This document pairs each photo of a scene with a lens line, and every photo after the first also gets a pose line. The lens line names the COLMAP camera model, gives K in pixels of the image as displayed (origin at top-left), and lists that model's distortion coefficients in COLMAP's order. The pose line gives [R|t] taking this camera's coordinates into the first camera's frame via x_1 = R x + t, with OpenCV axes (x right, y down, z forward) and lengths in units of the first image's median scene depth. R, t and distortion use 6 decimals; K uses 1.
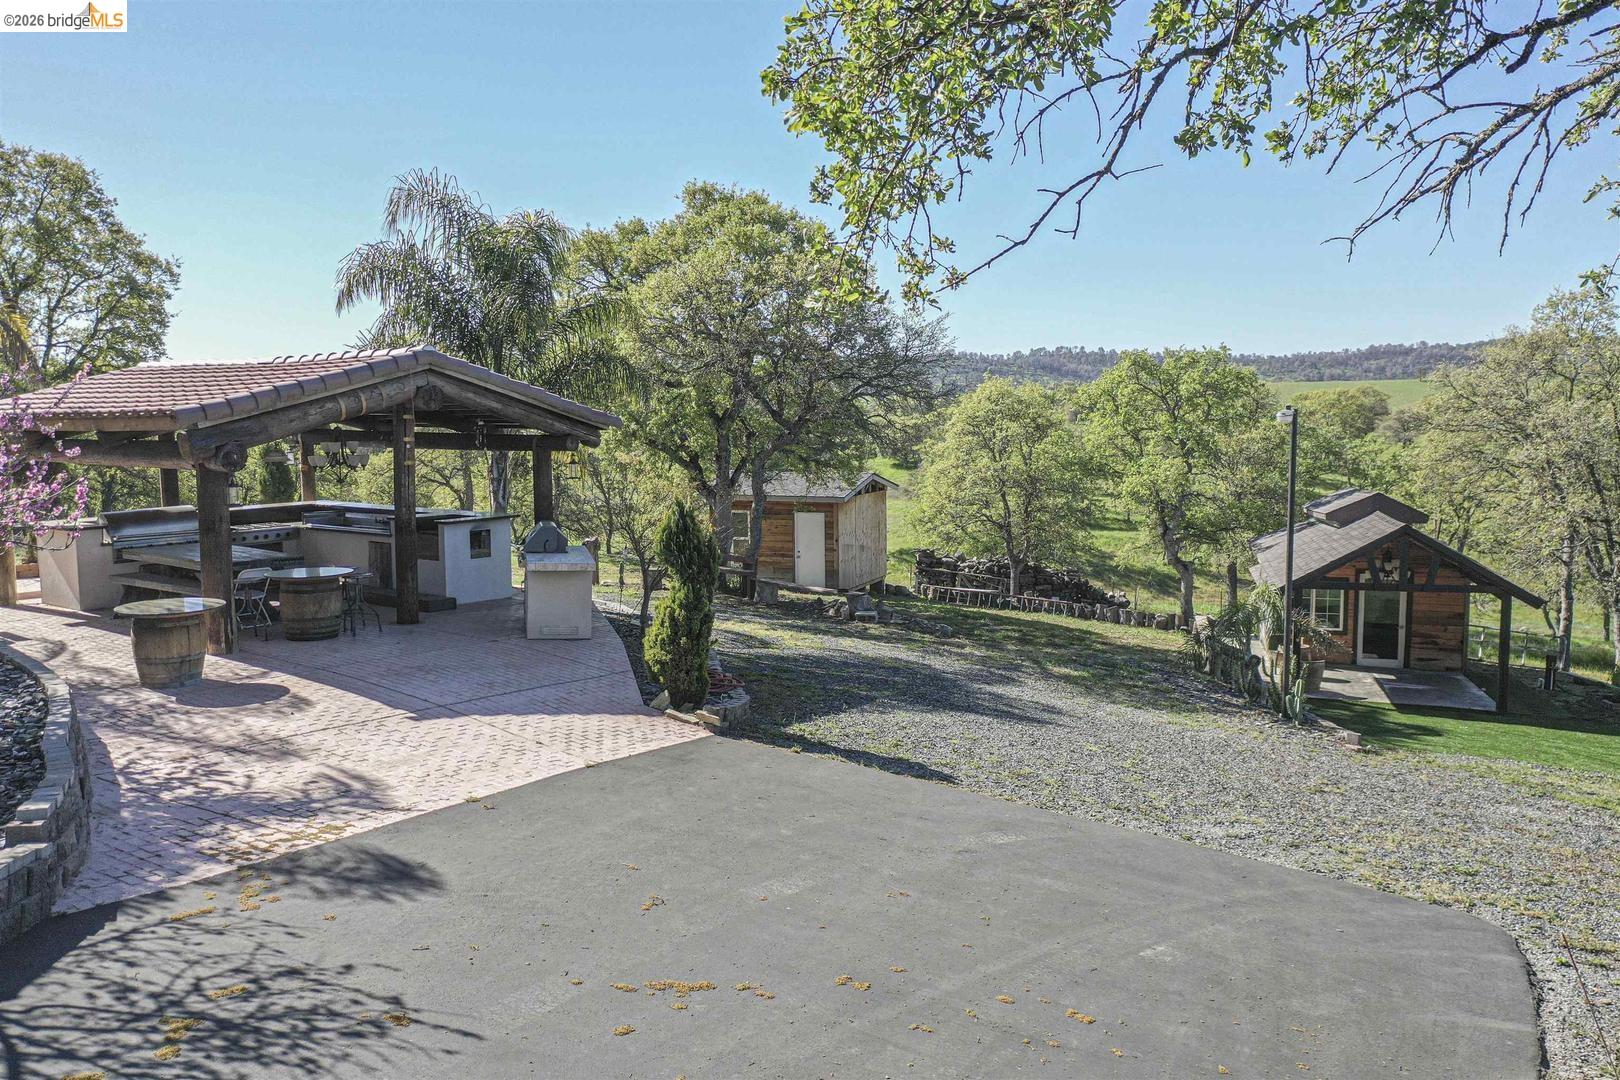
lens RADIAL K [[1328.0, 0, 813.0], [0, 1328.0, 540.8], [0, 0, 1]] dist [0.034266, -0.000478]
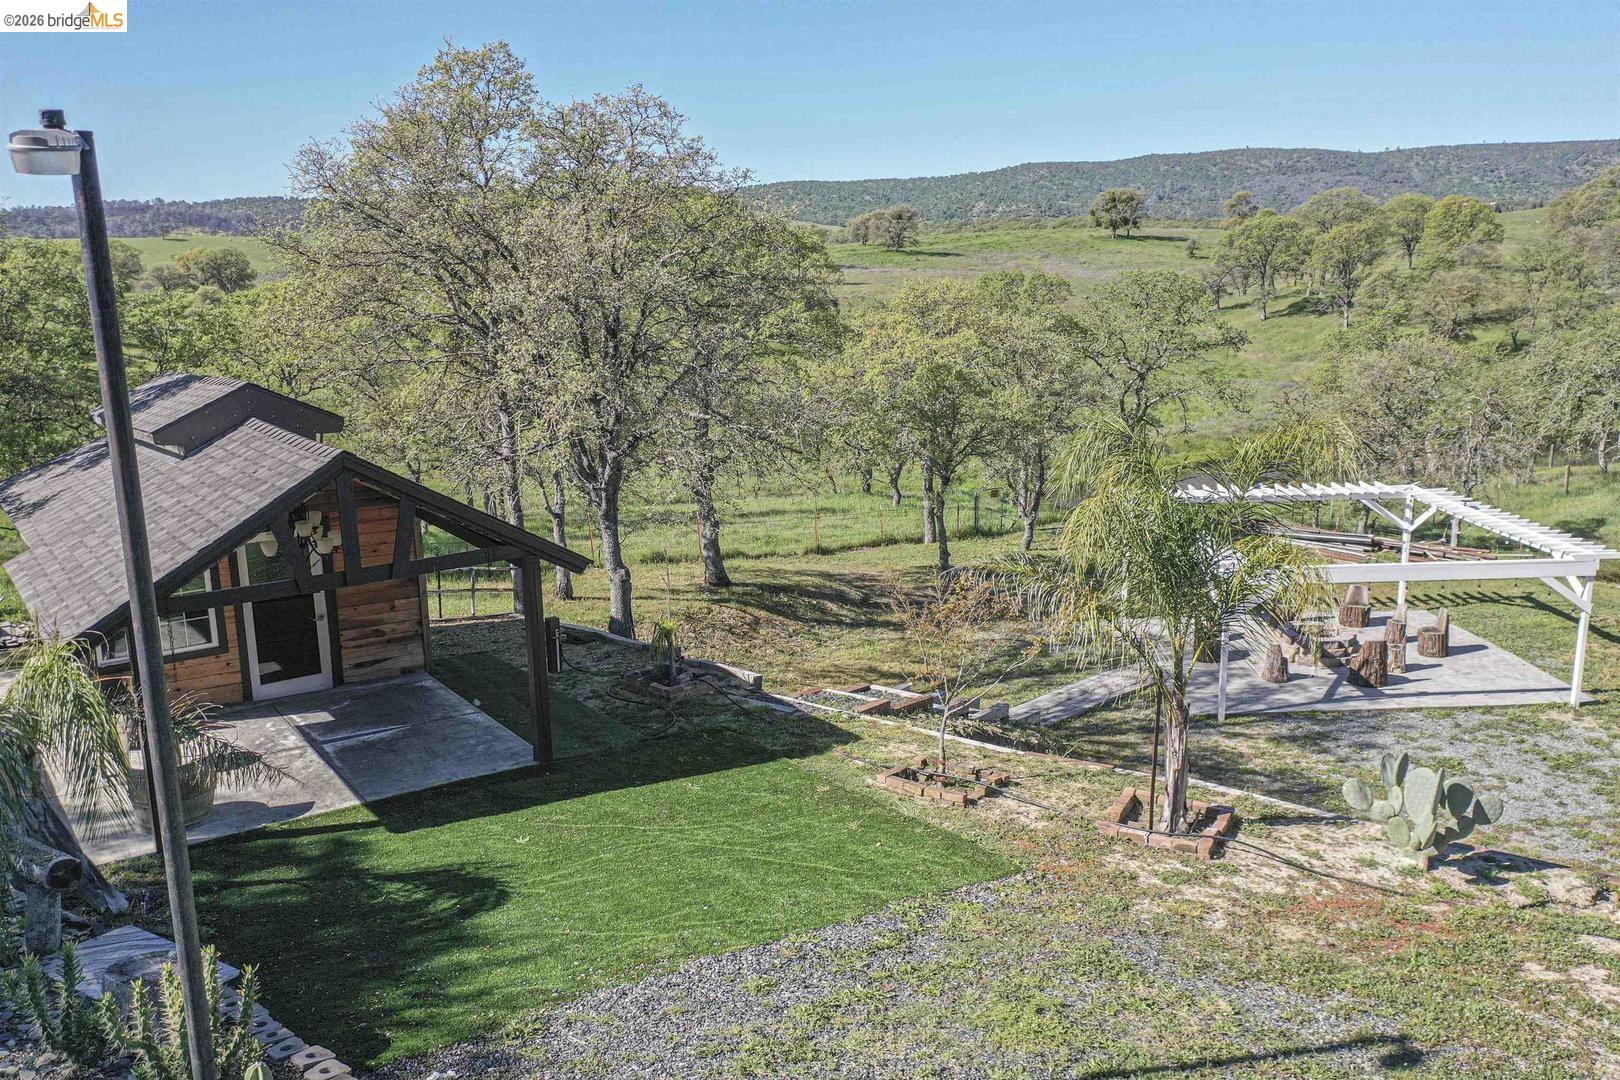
lens RADIAL K [[1328.0, 0, 814.6], [0, 1328.0, 536.9], [0, 0, 1]] dist [0.034266, -0.000478]
pose [[0.647504, -0.166347, 0.743685, 0.162698], [0.091753, 0.985803, 0.140617, -0.029527], [-0.756518, -0.022815, 0.653574, 0.478123]]
